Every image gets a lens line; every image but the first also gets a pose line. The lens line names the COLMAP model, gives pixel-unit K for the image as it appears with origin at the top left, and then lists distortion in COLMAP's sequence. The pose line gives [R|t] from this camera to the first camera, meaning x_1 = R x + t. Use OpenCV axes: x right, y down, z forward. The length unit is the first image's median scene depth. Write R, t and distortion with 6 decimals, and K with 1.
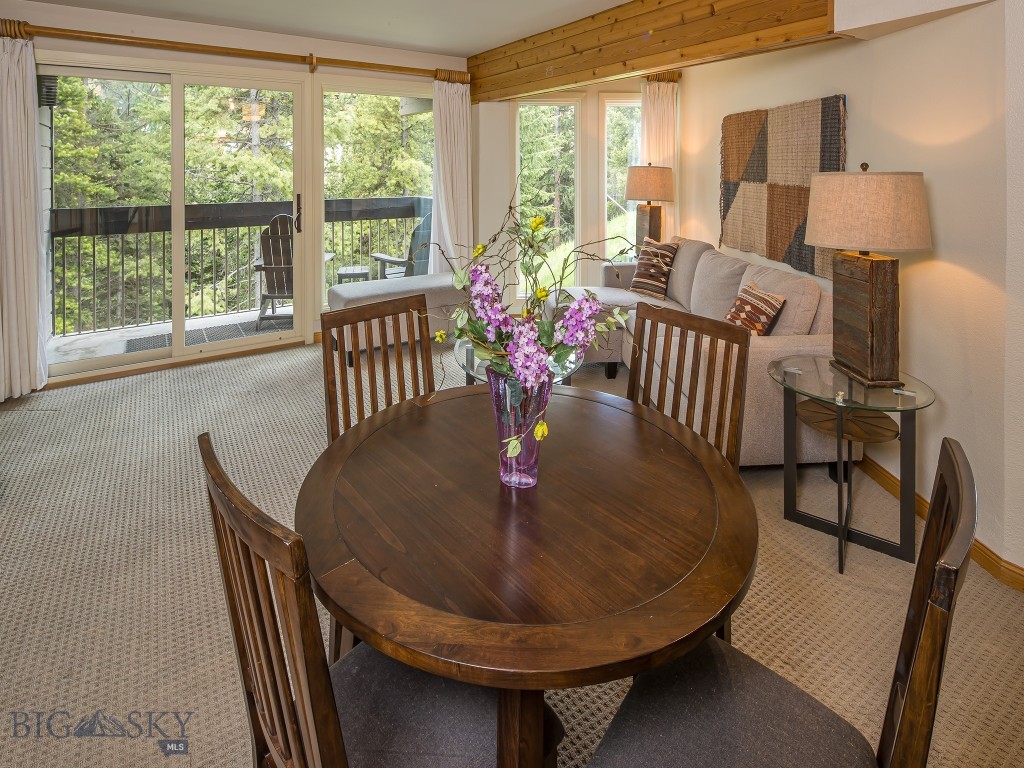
lens RADIAL K [[486.8, 0, 512.4], [0, 486.8, 403.2], [0, 0, 1]] dist [0.000618, -0.000210]
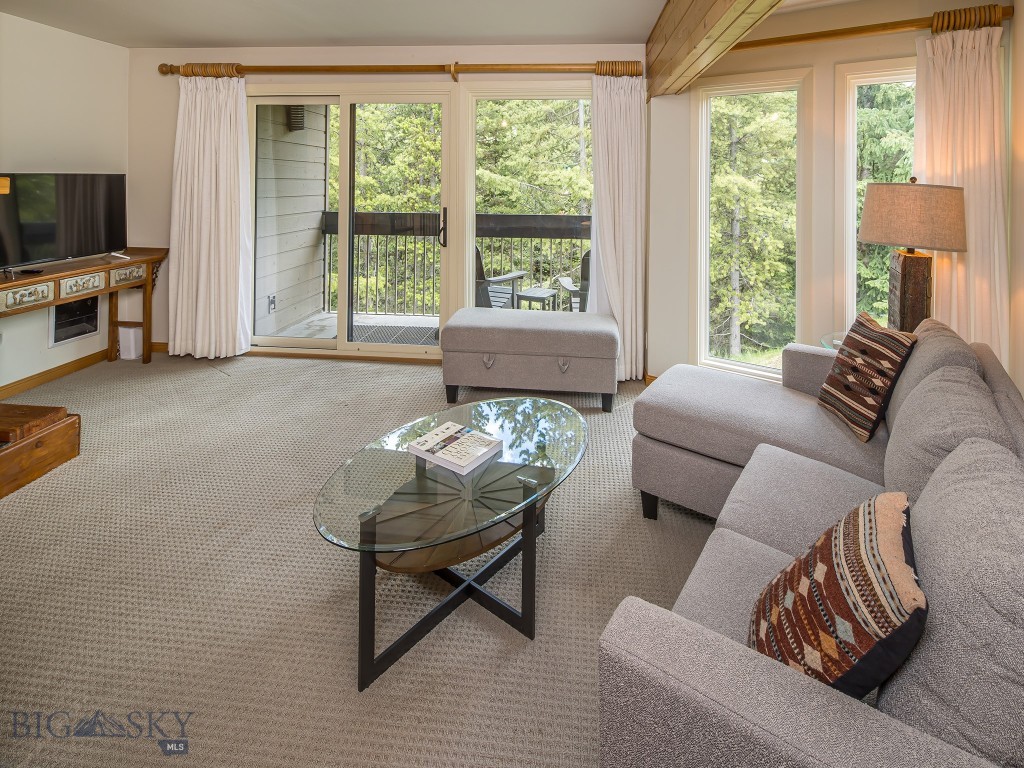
lens RADIAL K [[543.2, 0, 491.0], [0, 543.2, 331.0], [0, 0, 1]] dist [-0.003574, -0.000266]
pose [[0.779995, 0.176132, -0.600487, 0.309857], [-0.283284, 0.955004, -0.087851, -0.158753], [0.557994, 0.238632, 0.794794, 0.330393]]
